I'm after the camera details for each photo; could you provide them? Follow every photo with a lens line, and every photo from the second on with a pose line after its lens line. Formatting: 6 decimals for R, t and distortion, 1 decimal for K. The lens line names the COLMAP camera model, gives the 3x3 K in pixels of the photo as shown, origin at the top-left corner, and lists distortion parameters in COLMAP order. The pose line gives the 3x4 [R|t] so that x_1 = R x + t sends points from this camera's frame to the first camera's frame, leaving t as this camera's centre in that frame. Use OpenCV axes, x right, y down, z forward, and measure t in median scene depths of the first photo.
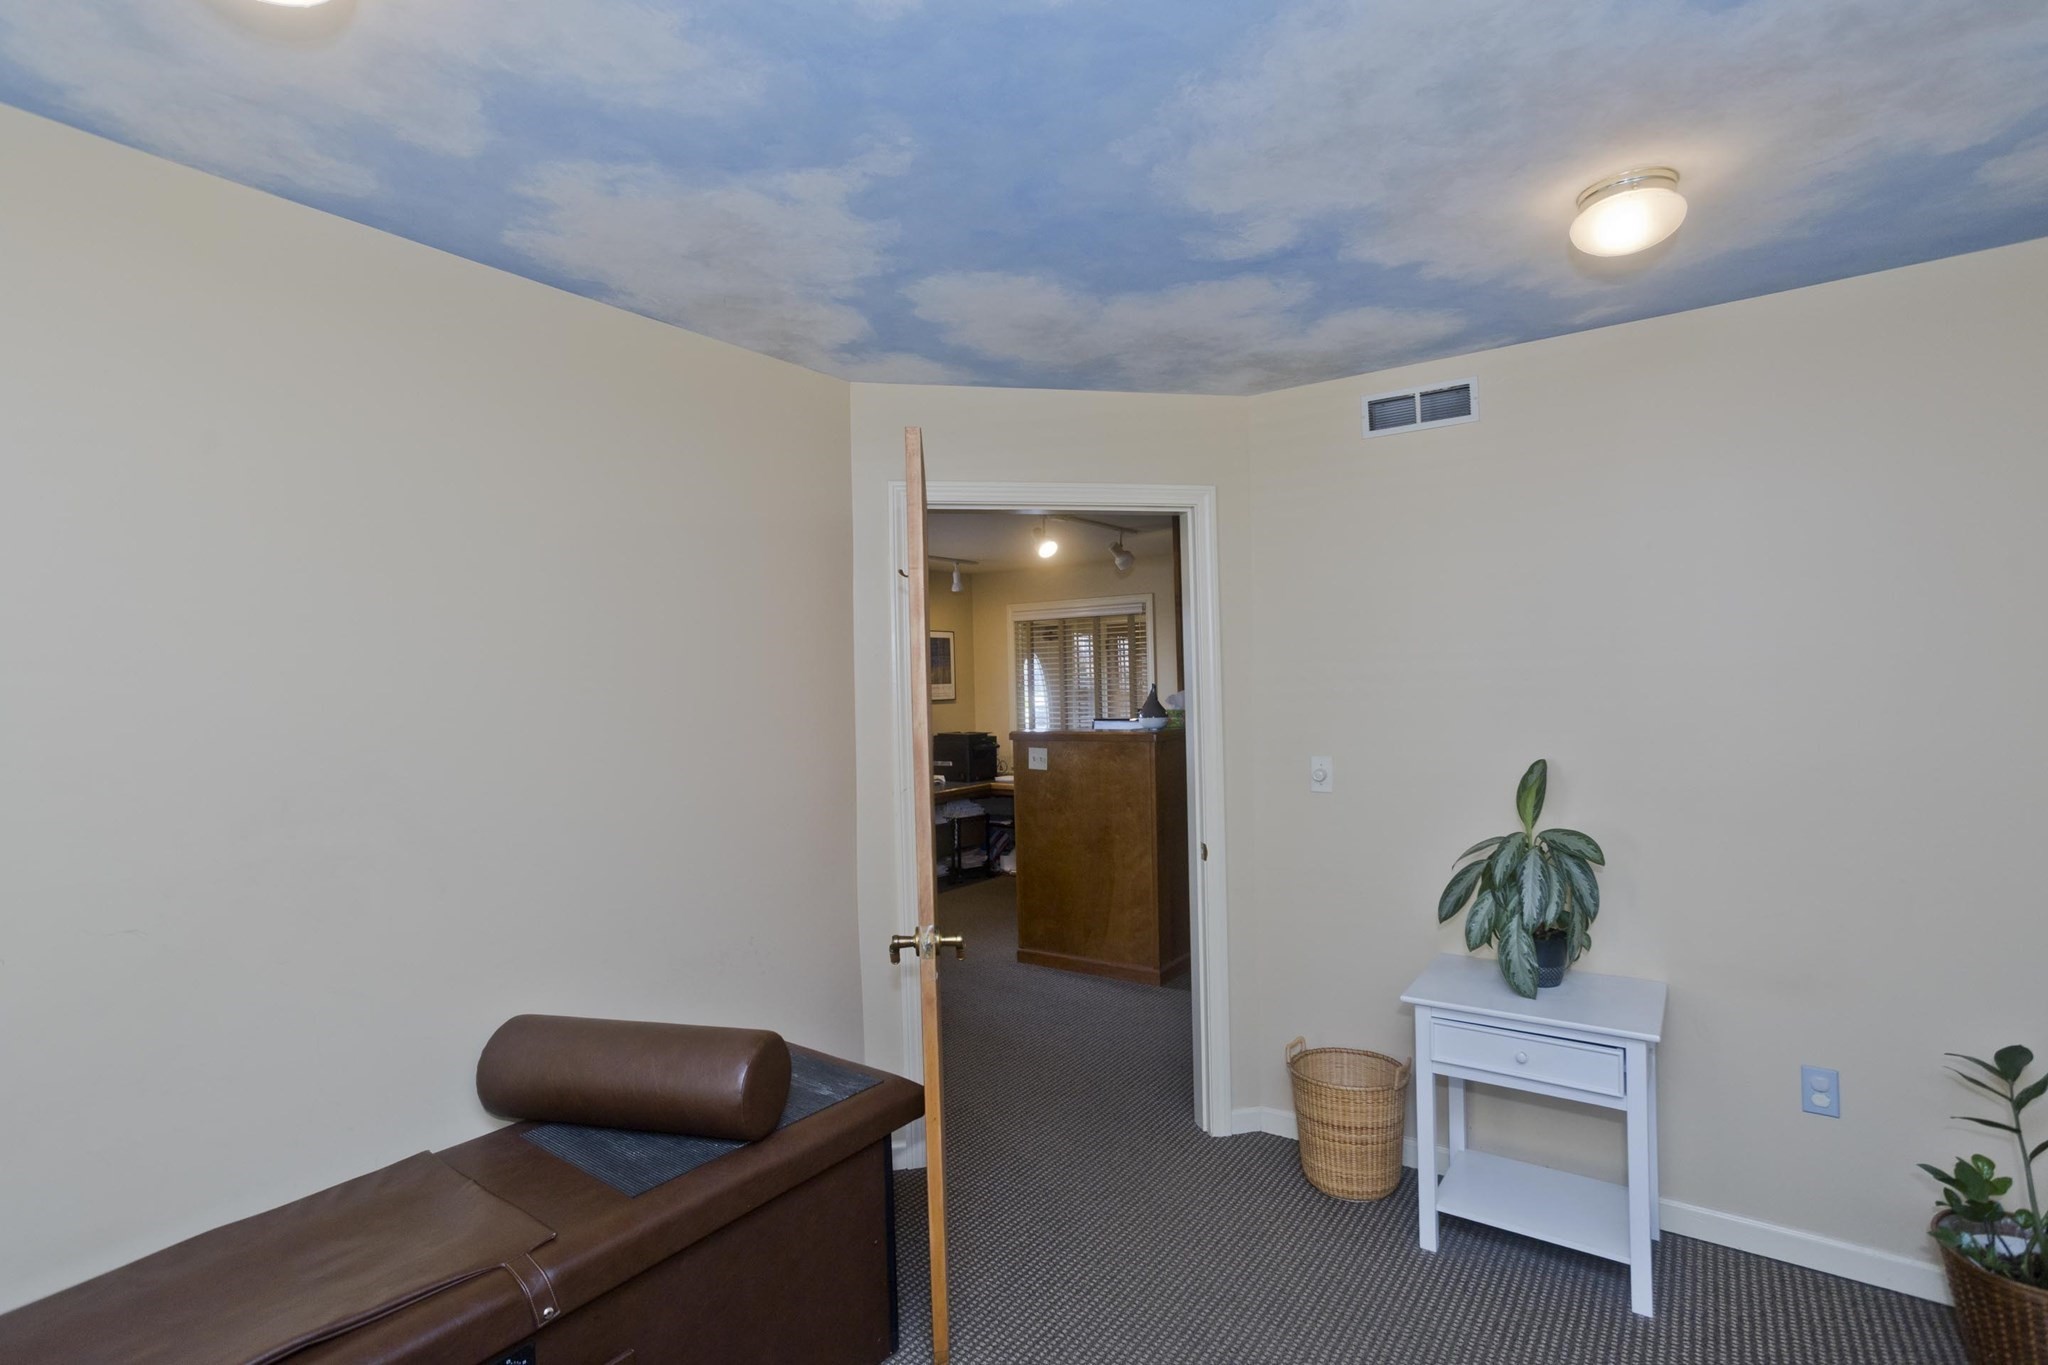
lens RADIAL K [[972.3, 0, 1029.7], [0, 972.3, 685.6], [0, 0, 1]] dist [-0.018478, 0.012969]
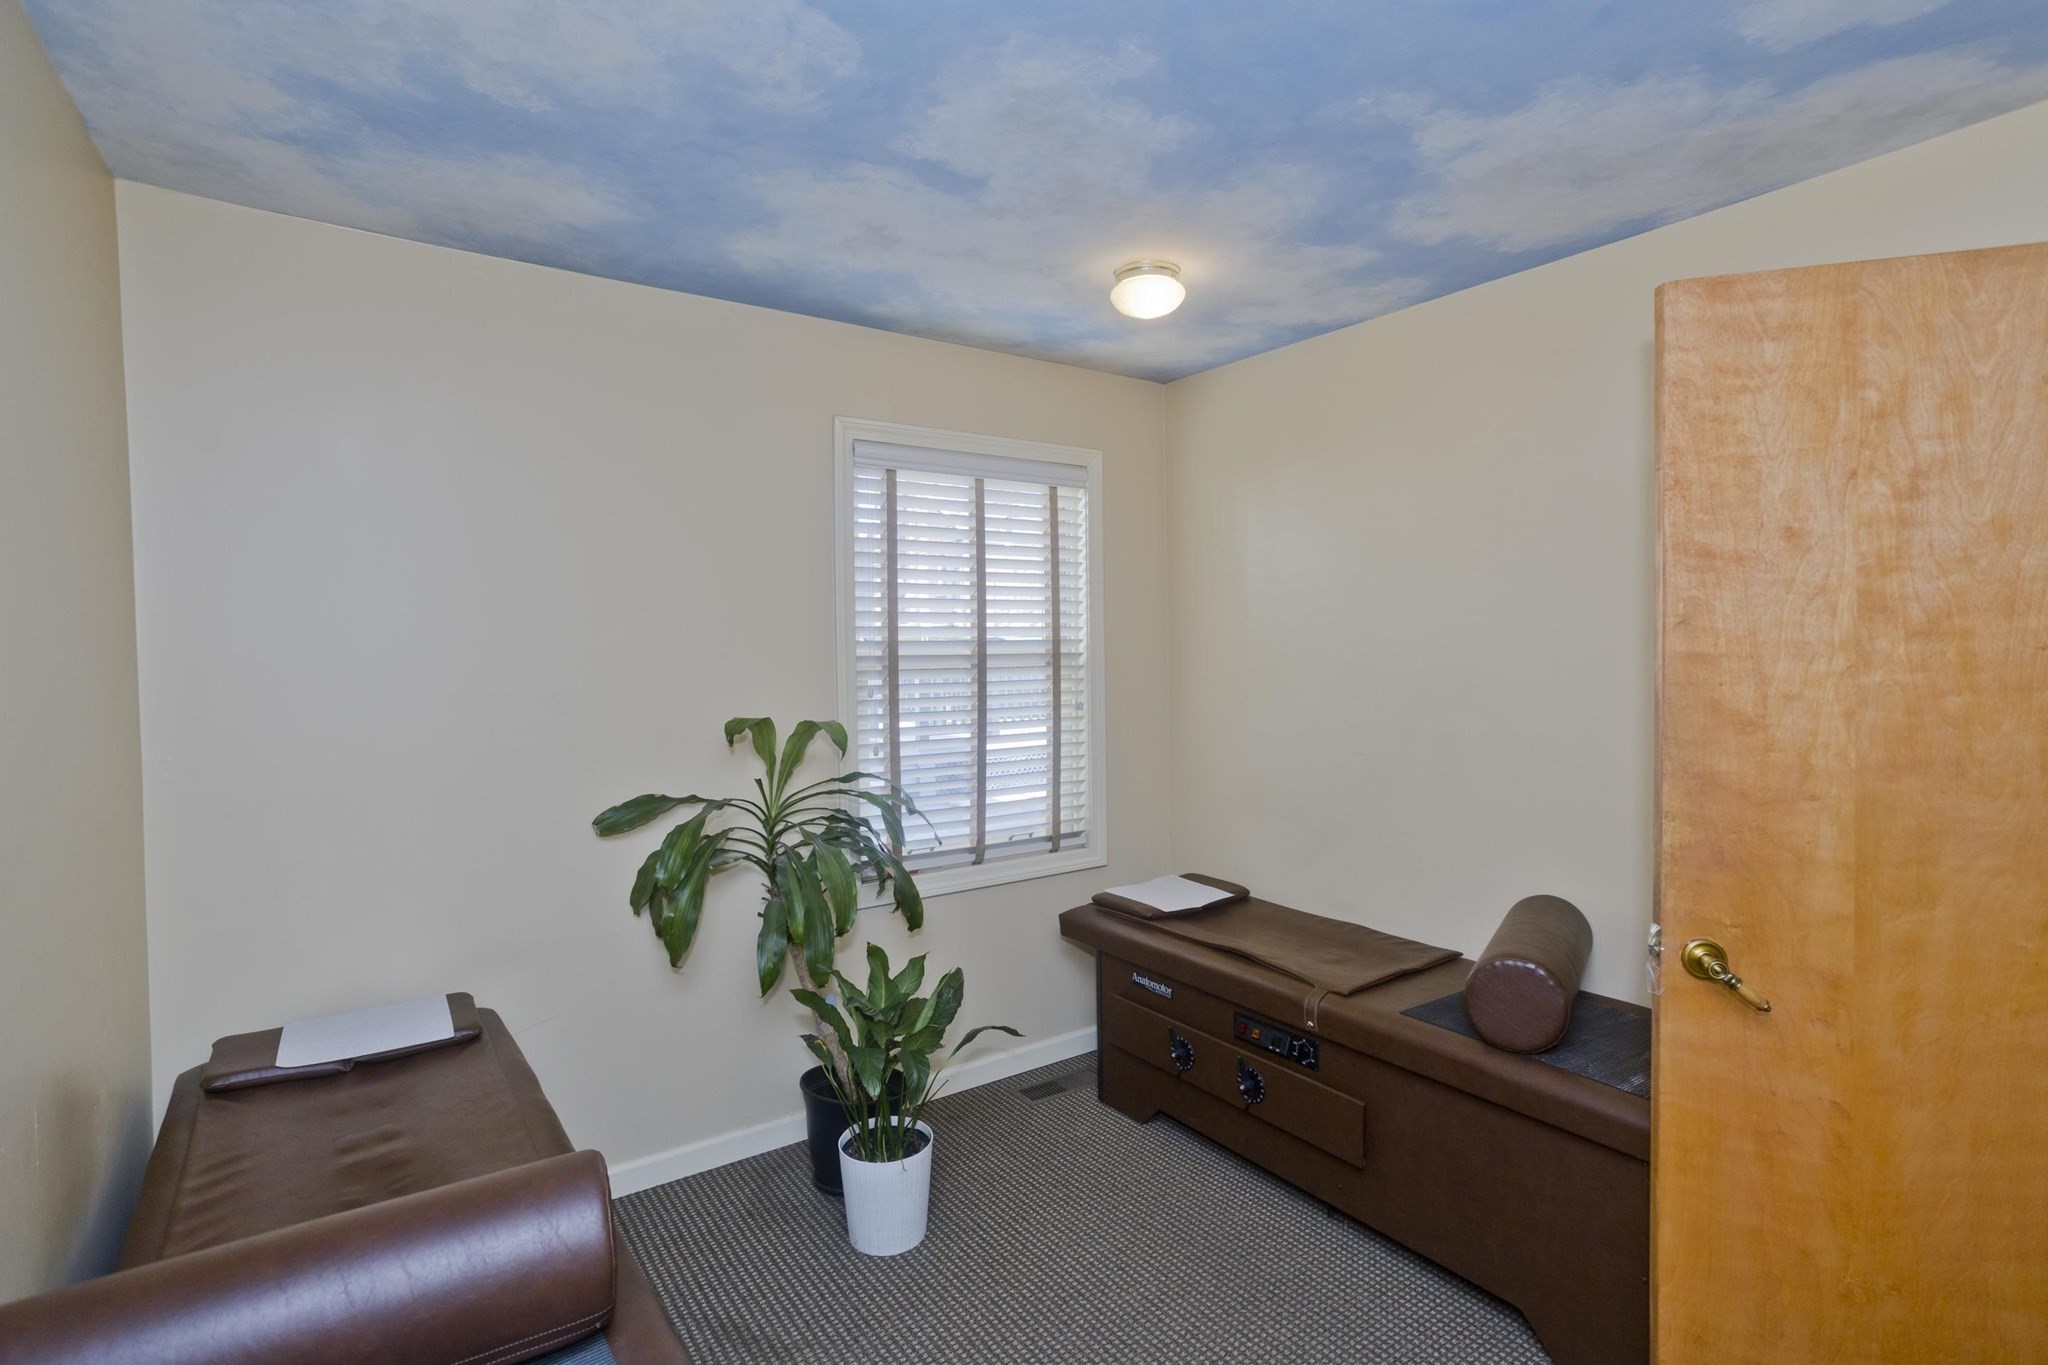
lens RADIAL K [[972.3, 0, 1025.2], [0, 972.3, 671.7], [0, 0, 1]] dist [-0.018478, 0.012969]
pose [[-0.345597, 0.060088, -0.936457, 0.723236], [0.014719, 0.998172, 0.058616, -0.012535], [0.938267, 0.006473, -0.345850, 0.733709]]
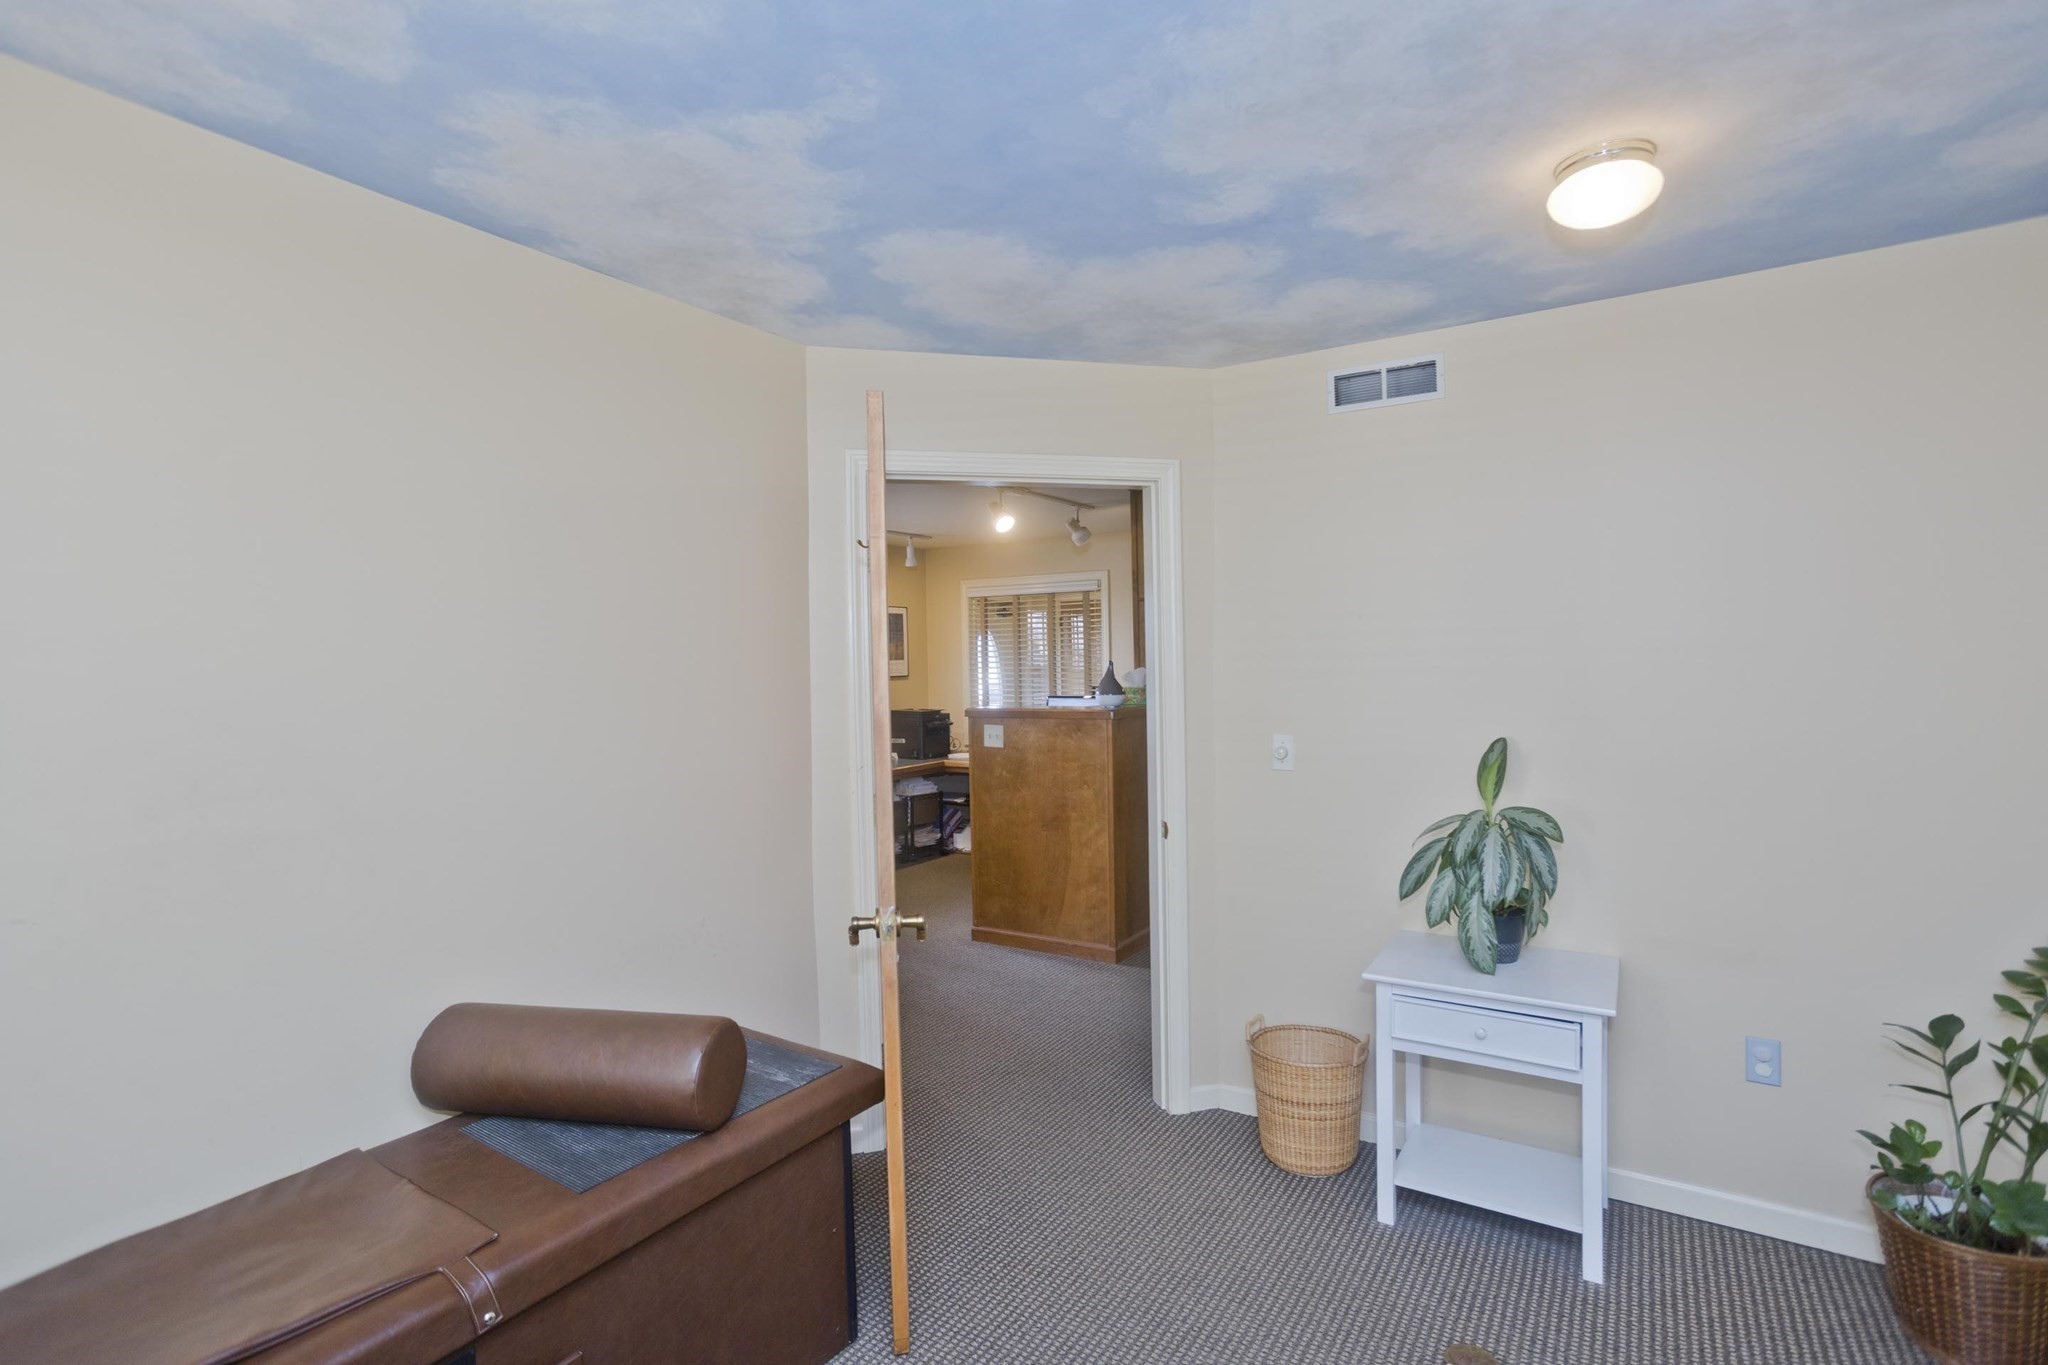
lens RADIAL K [[972.3, 0, 1031.4], [0, 972.3, 682.8], [0, 0, 1]] dist [-0.018478, 0.012969]
pose [[0.998641, 0.004505, 0.051918, -0.013231], [-0.005555, 0.999783, 0.020087, 0.002382], [-0.051816, -0.020348, 0.998449, 0.026225]]
